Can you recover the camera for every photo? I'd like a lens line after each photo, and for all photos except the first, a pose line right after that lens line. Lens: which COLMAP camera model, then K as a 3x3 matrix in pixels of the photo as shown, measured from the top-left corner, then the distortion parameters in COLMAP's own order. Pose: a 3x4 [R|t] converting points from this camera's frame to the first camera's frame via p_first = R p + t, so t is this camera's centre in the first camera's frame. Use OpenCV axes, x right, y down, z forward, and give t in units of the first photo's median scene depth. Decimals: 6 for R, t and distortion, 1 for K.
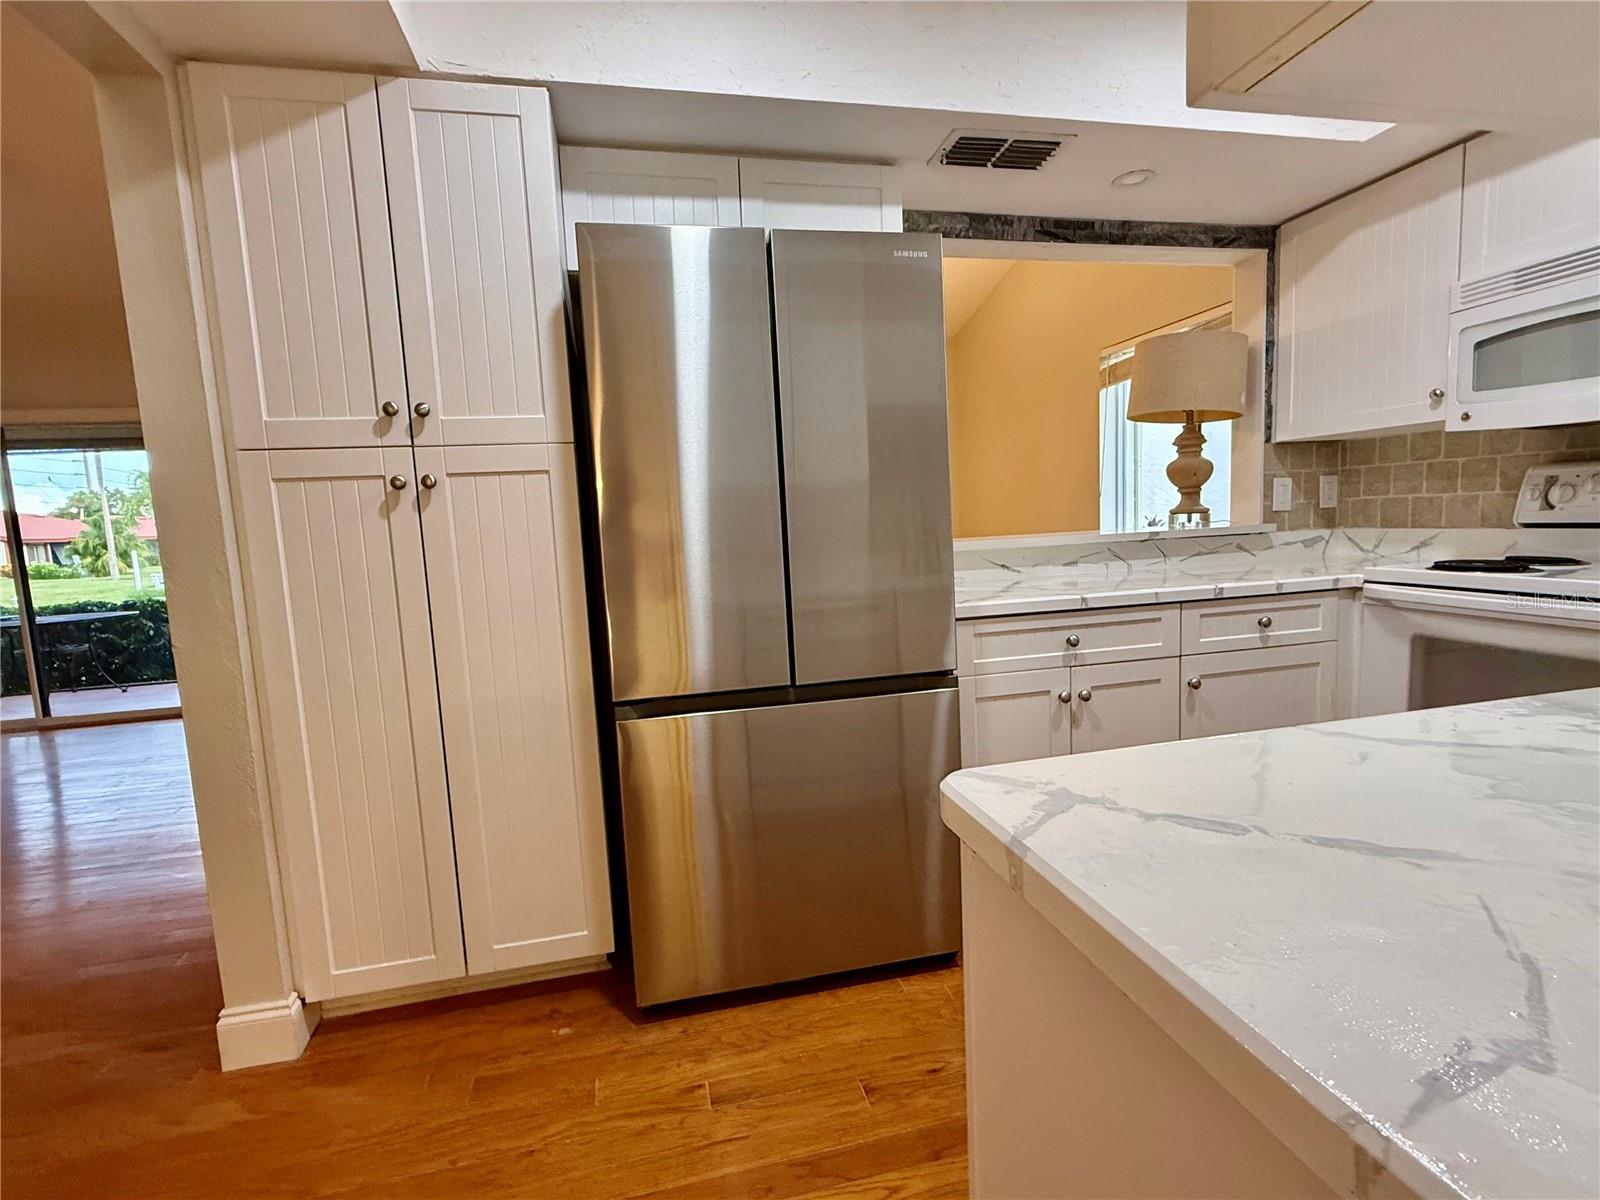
lens RADIAL K [[751.8, 0, 799.4], [0, 751.8, 606.4], [0, 0, 1]] dist [0.003048, -0.001997]
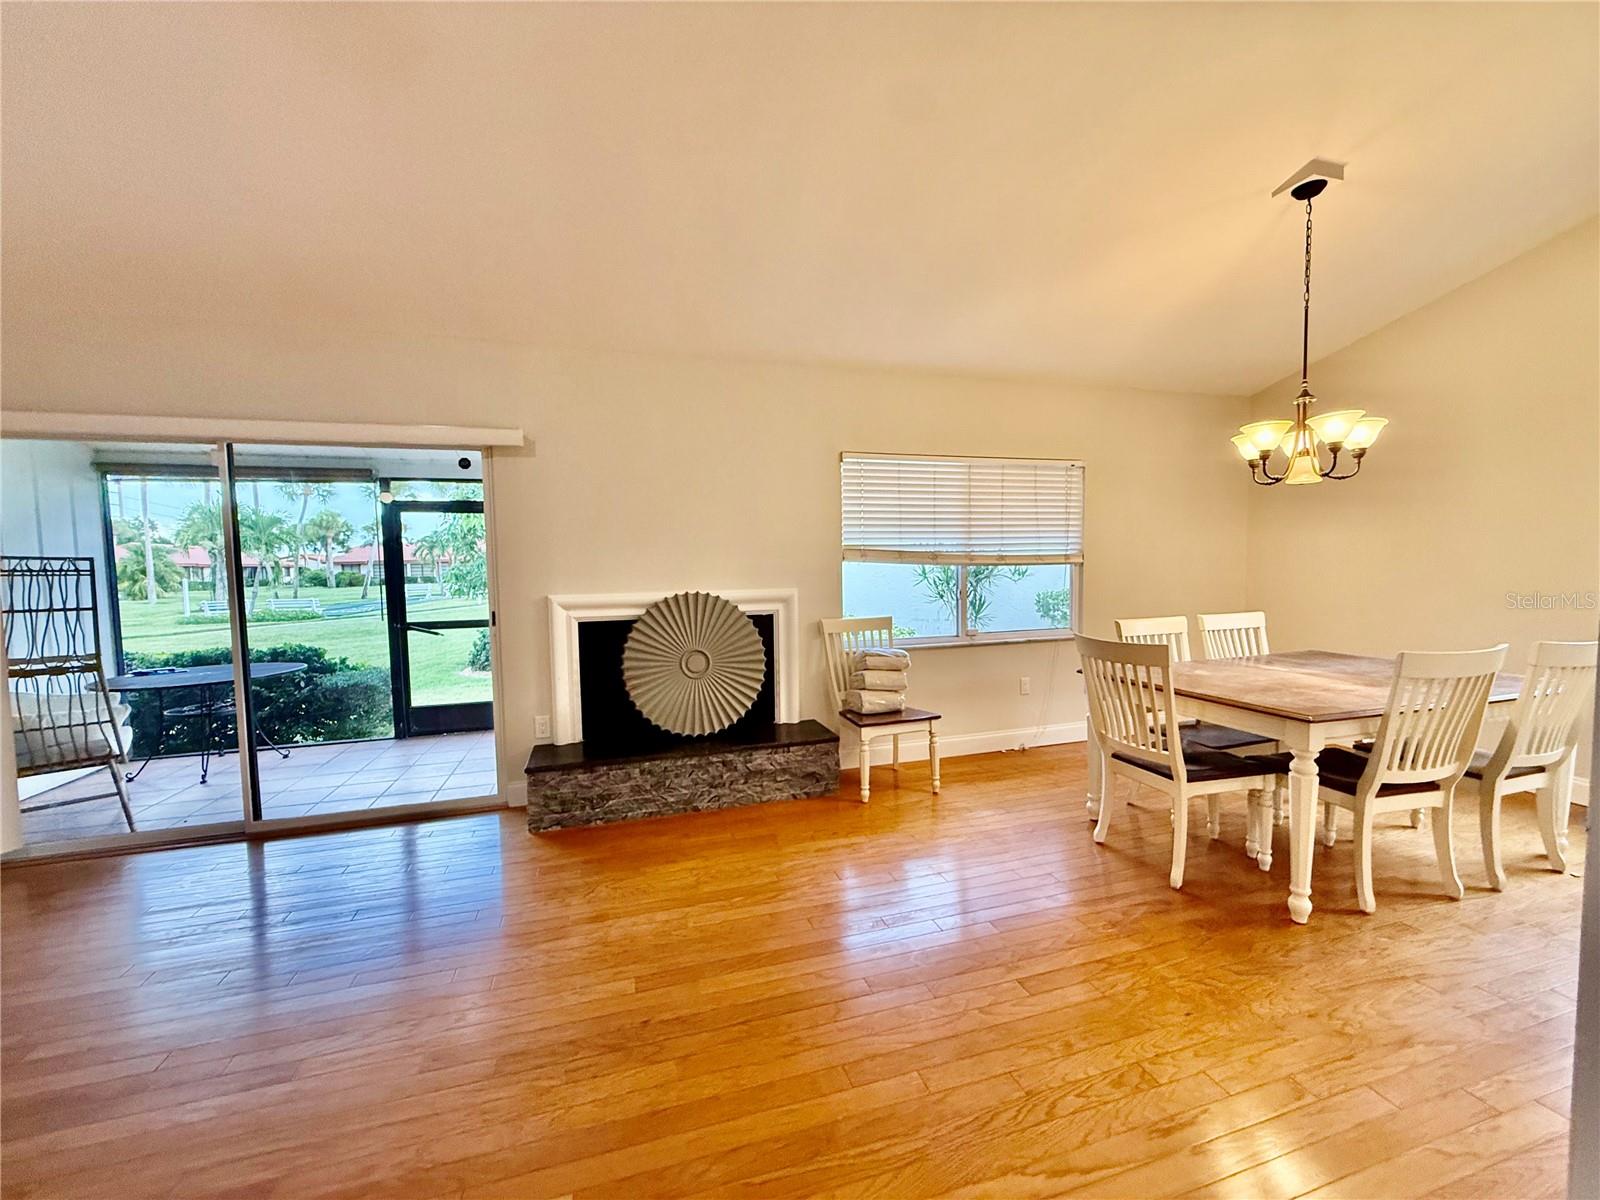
lens RADIAL K [[634.8, 0, 797.3], [0, 634.8, 602.1], [0, 0, 1]] dist [-0.003538, 0.000387]
pose [[0.997125, 0.024972, 0.071540, -1.002095], [-0.020938, 0.998177, -0.056598, -0.096890], [-0.072823, 0.054938, 0.995831, 0.618132]]
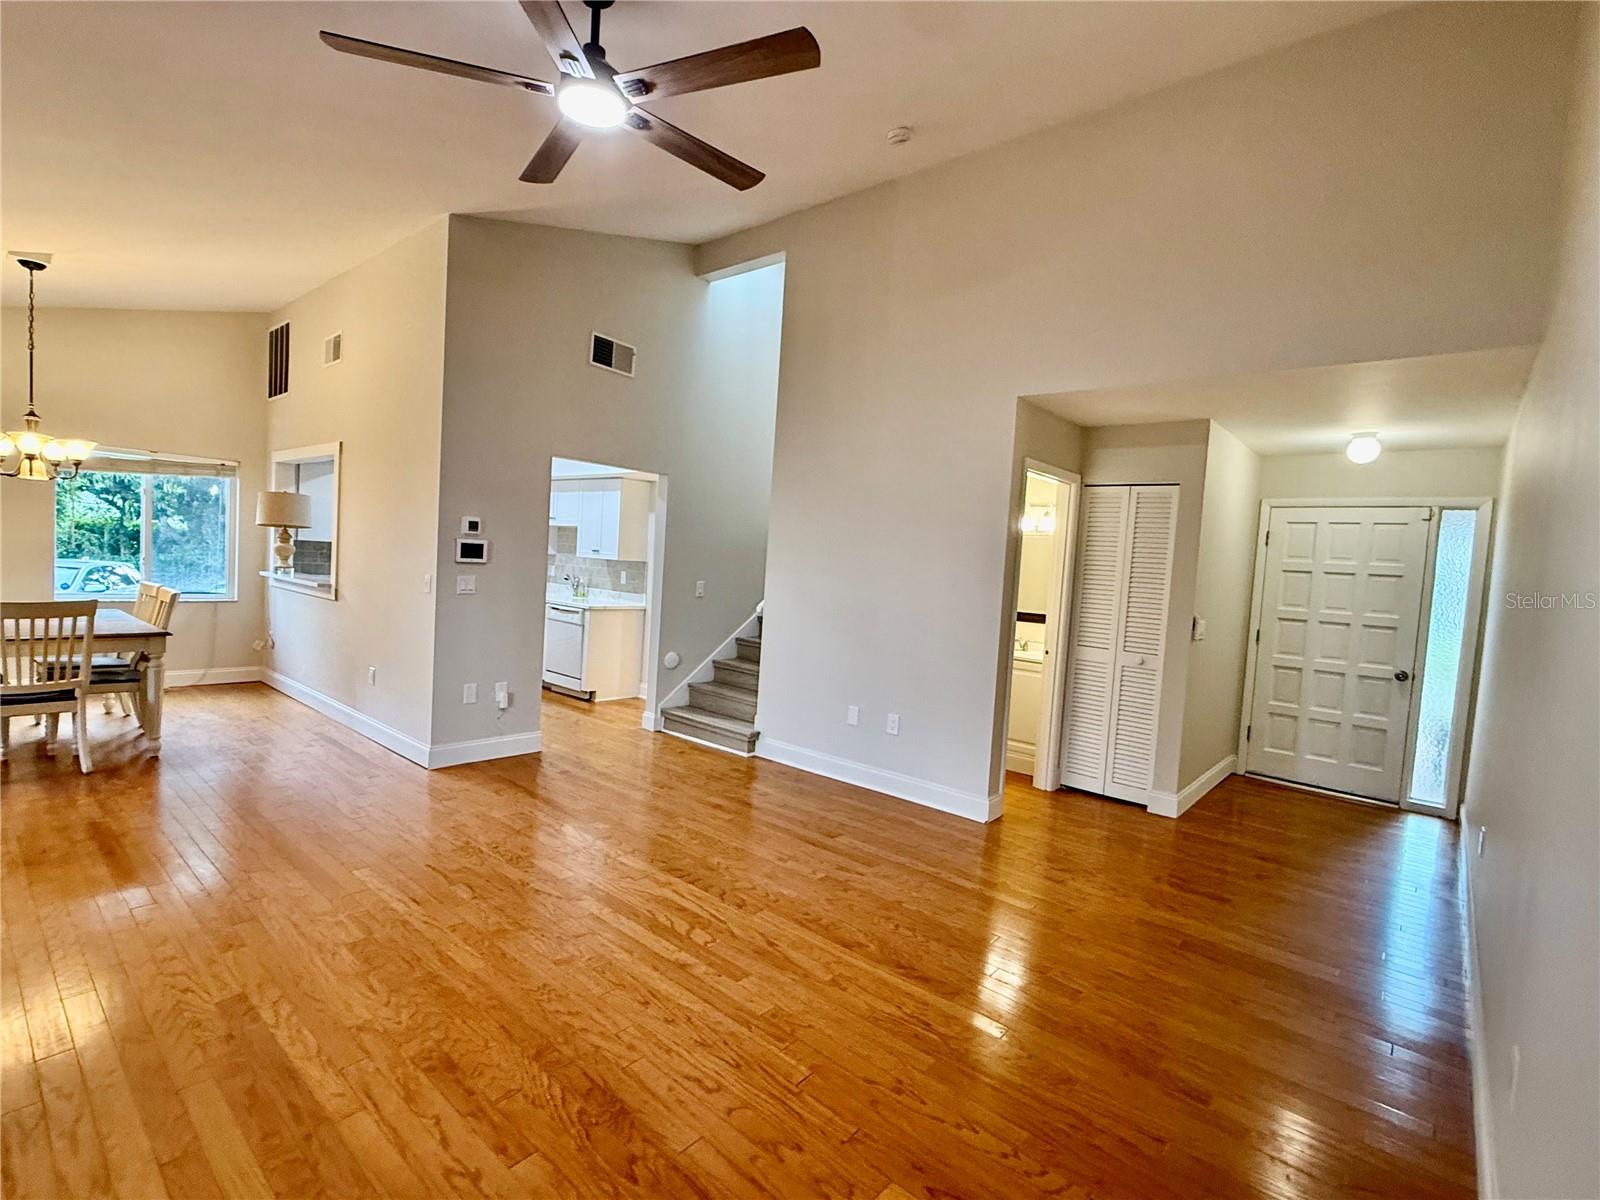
lens RADIAL K [[751.8, 0, 794.5], [0, 751.8, 600.7], [0, 0, 1]] dist [0.003048, -0.001997]
pose [[-0.595835, -0.031878, 0.802474, -2.563987], [0.059391, 0.994727, 0.083614, -0.142100], [-0.800908, 0.097480, -0.590800, 1.283506]]
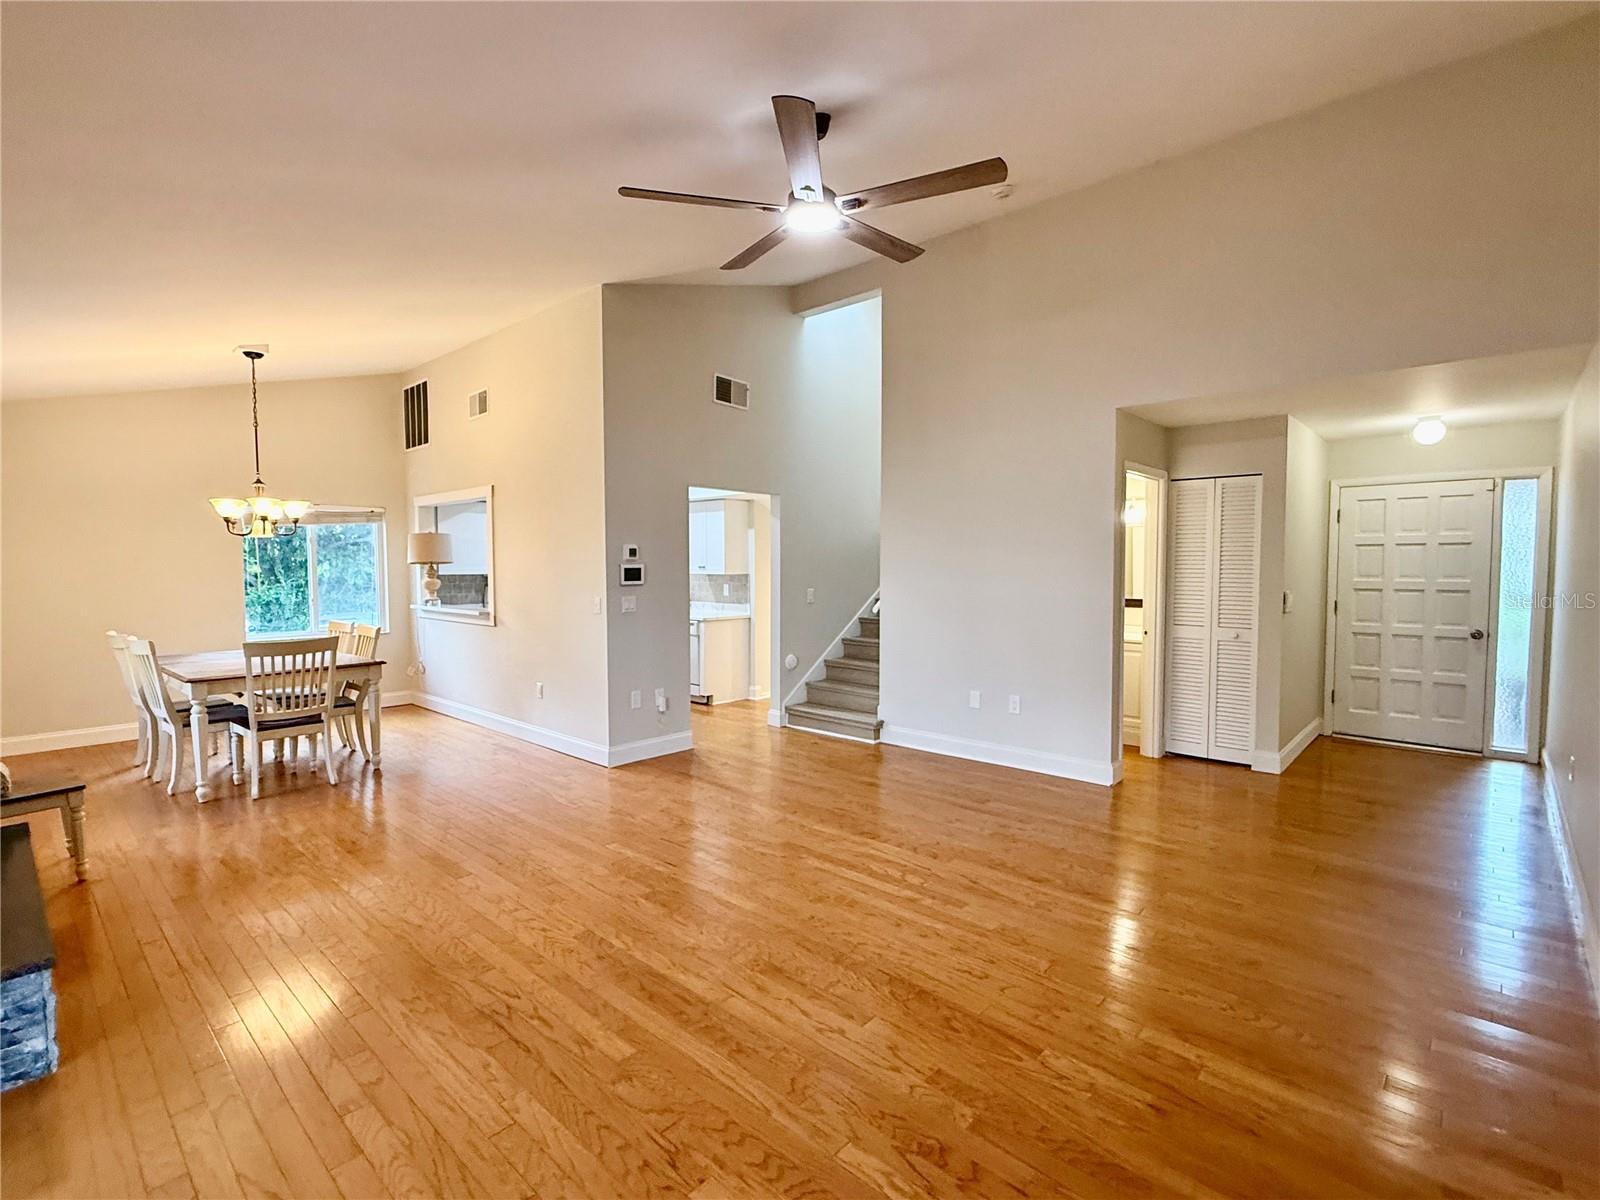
lens RADIAL K [[751.8, 0, 794.8], [0, 751.8, 600.0], [0, 0, 1]] dist [0.003048, -0.001997]
pose [[-0.568085, 0.008871, 0.822922, -2.599008], [0.124136, 0.989425, 0.075029, -0.187814], [-0.813554, 0.144777, -0.563178, 1.646397]]
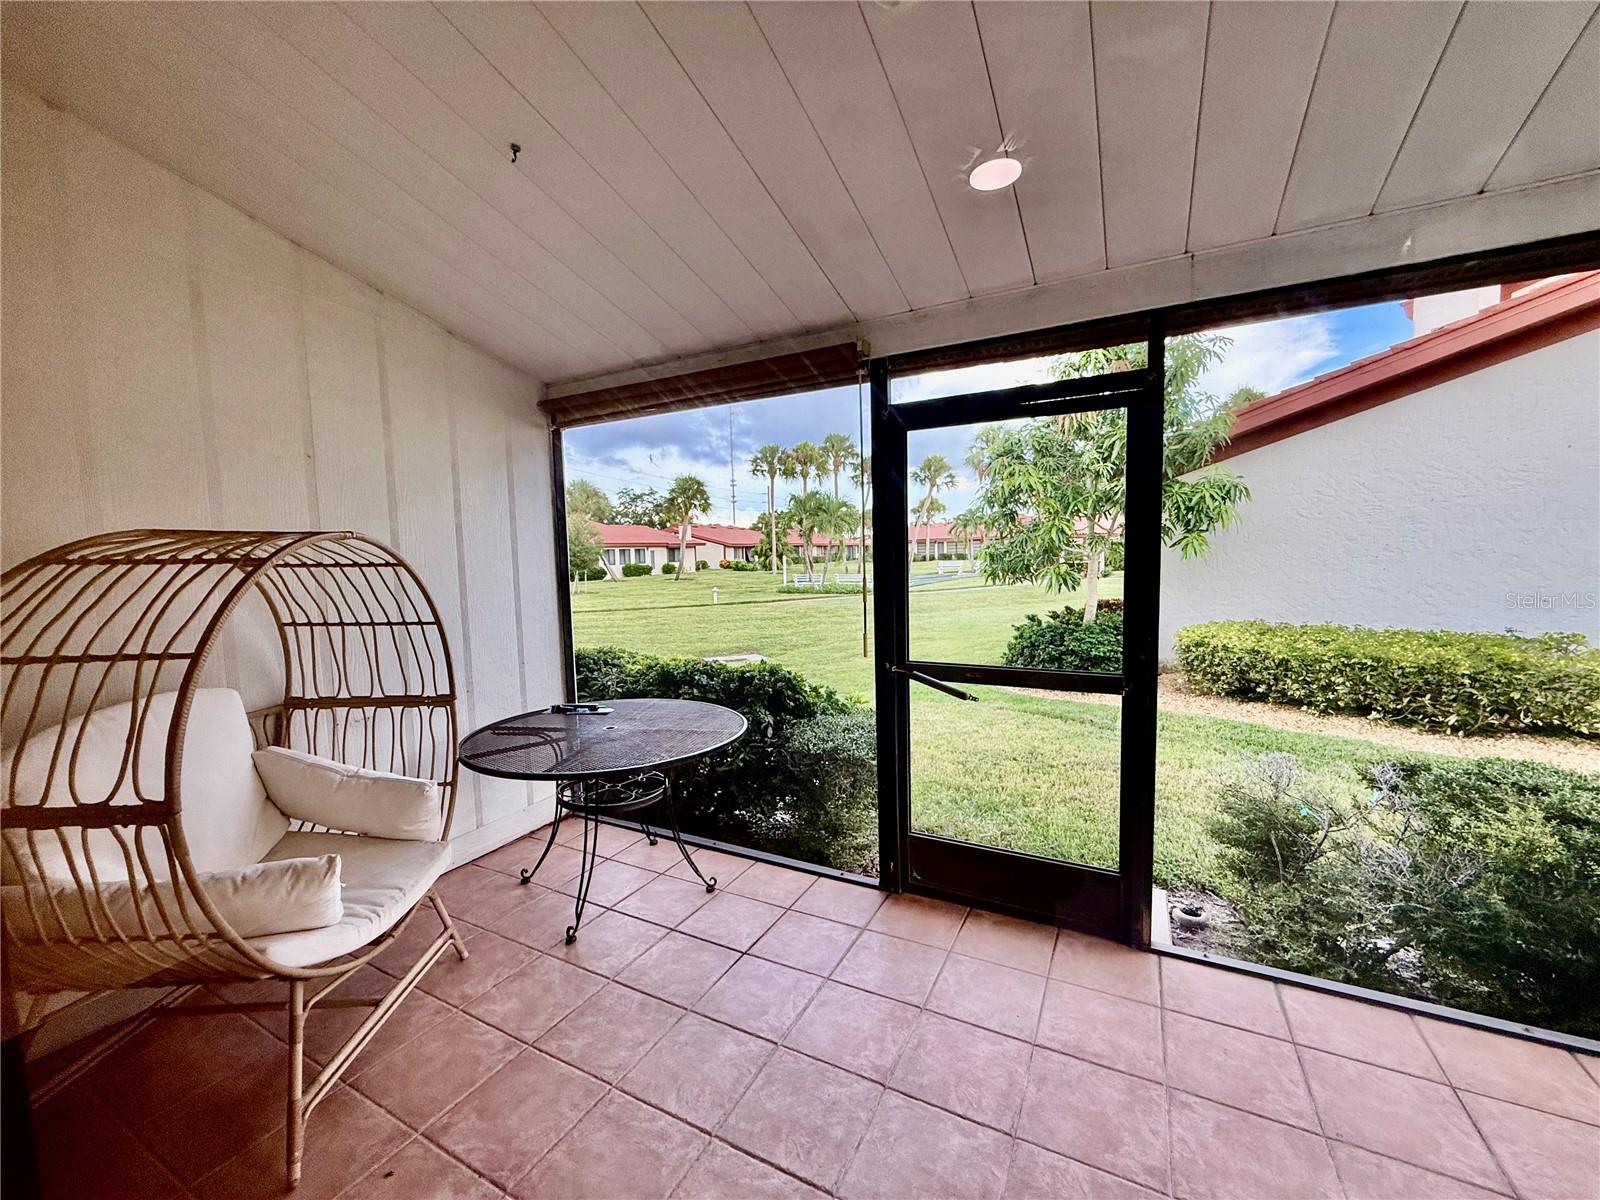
lens RADIAL K [[634.8, 0, 795.1], [0, 634.8, 610.3], [0, 0, 1]] dist [-0.003538, 0.000387]
pose [[0.756957, 0.087514, -0.647578, -1.648361], [-0.084243, 0.995791, 0.036100, -0.227548], [0.648012, 0.027228, 0.761144, 1.956437]]
